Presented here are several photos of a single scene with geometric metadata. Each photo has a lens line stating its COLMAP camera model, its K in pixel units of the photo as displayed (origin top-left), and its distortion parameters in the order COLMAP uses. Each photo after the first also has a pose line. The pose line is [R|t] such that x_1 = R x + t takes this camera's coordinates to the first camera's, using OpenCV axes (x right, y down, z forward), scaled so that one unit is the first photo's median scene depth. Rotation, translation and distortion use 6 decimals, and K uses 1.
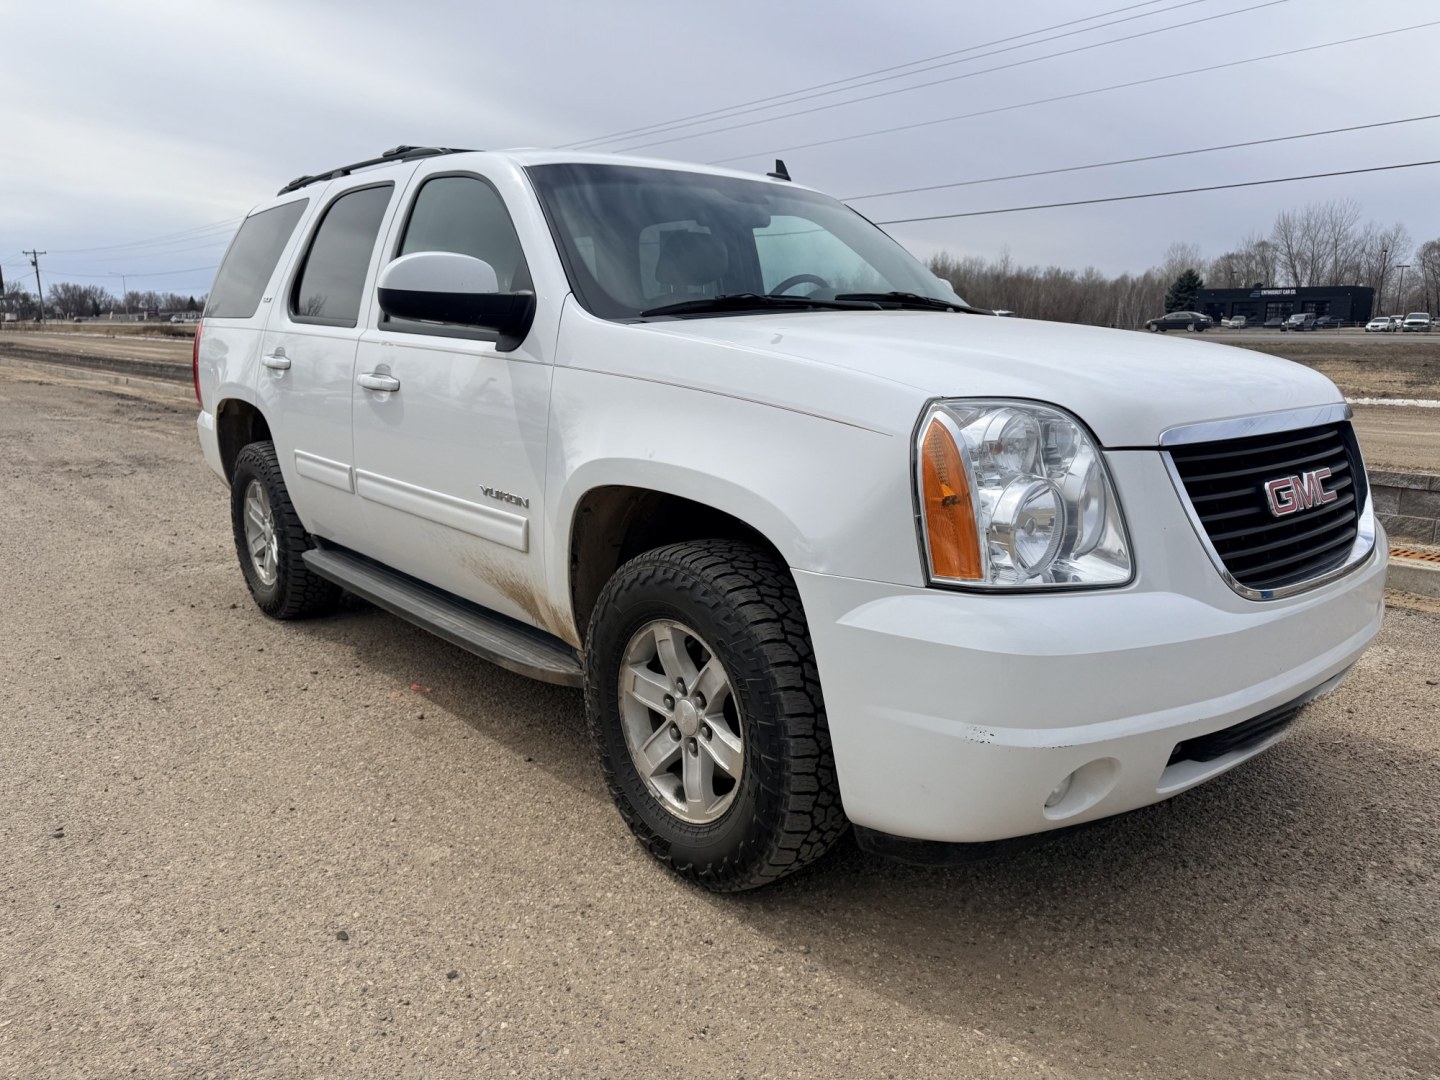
lens RADIAL K [[1014.9, 0, 720.3], [0, 1014.9, 543.7], [0, 0, 1]] dist [0.034486, -0.034764]
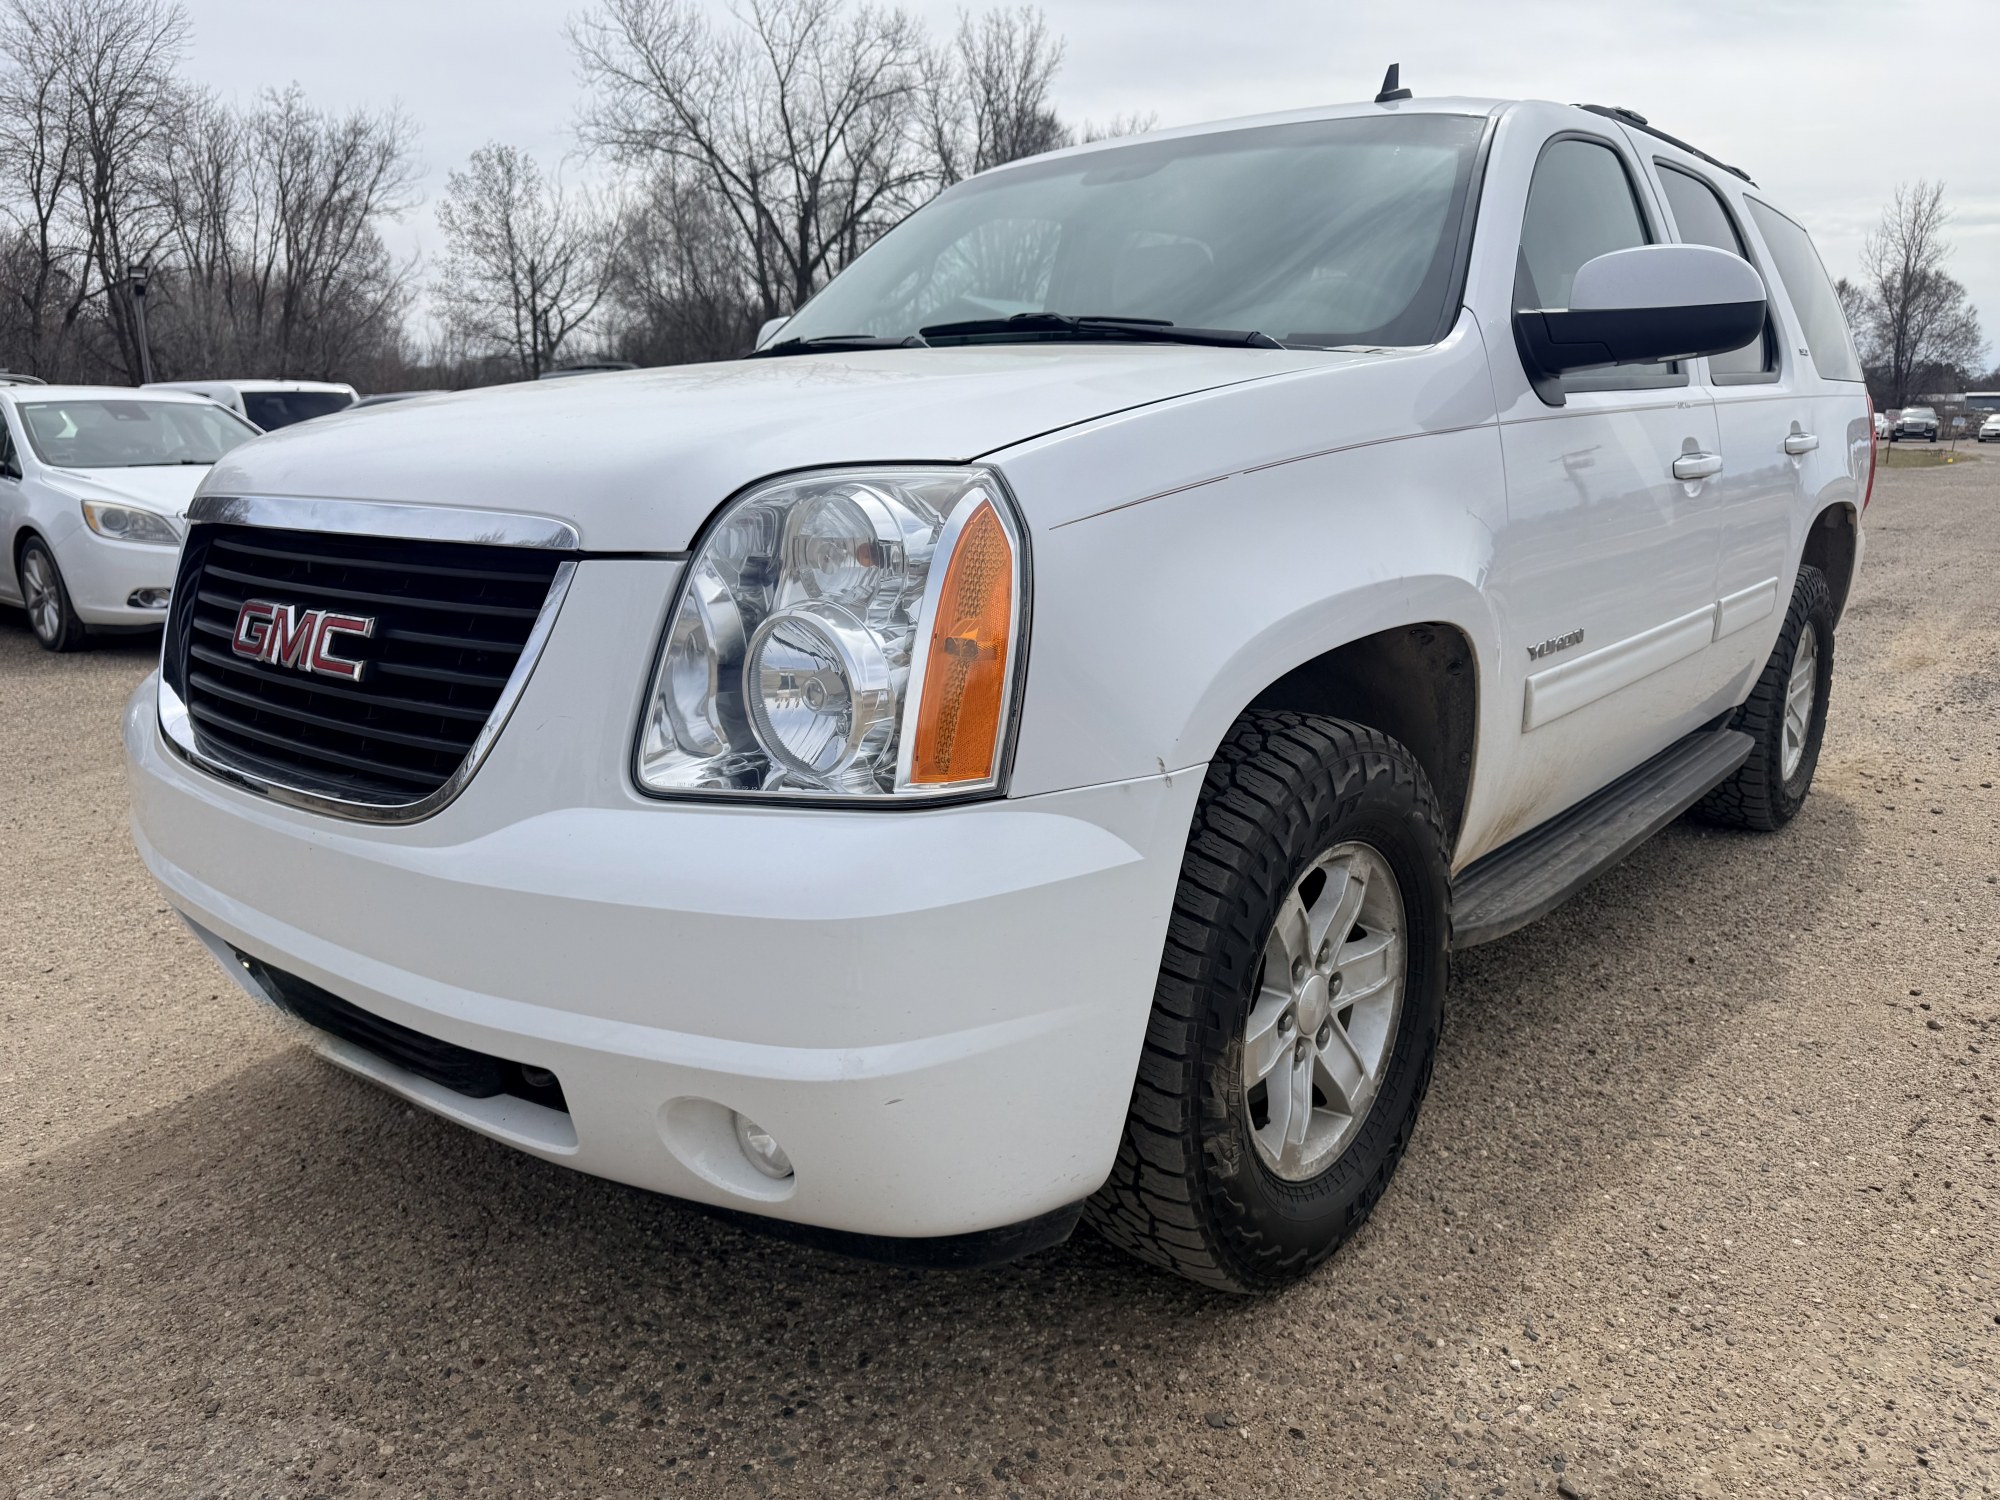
lens RADIAL K [[1409.5, 0, 986.6], [0, 1409.5, 761.4], [0, 0, 1]] dist [0.034486, -0.034764]
pose [[0.158070, 0.221346, -0.962299, 1.432857], [-0.200315, 0.961475, 0.188253, -0.214654], [0.966896, 0.163006, 0.196319, 1.233634]]
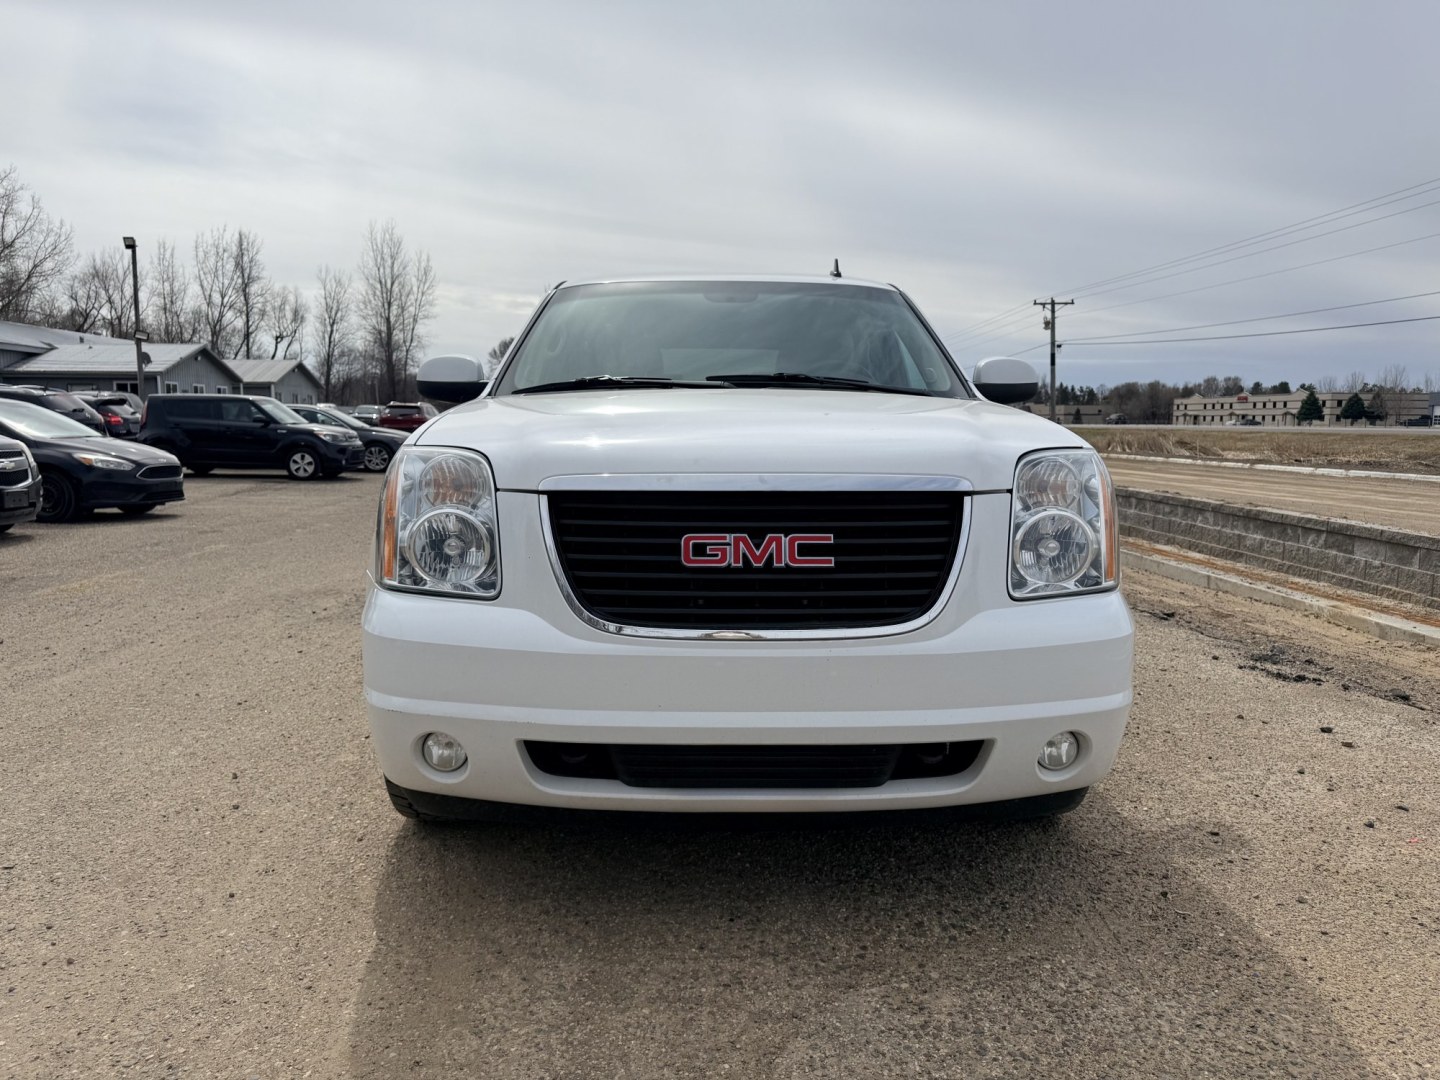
lens RADIAL K [[1014.9, 0, 716.8], [0, 1014.9, 543.6], [0, 0, 1]] dist [0.034486, -0.034764]
pose [[0.769135, 0.075327, -0.634632, 1.187287], [-0.135812, 0.989613, -0.047134, -0.004823], [0.624490, 0.122443, 0.771376, 0.187413]]
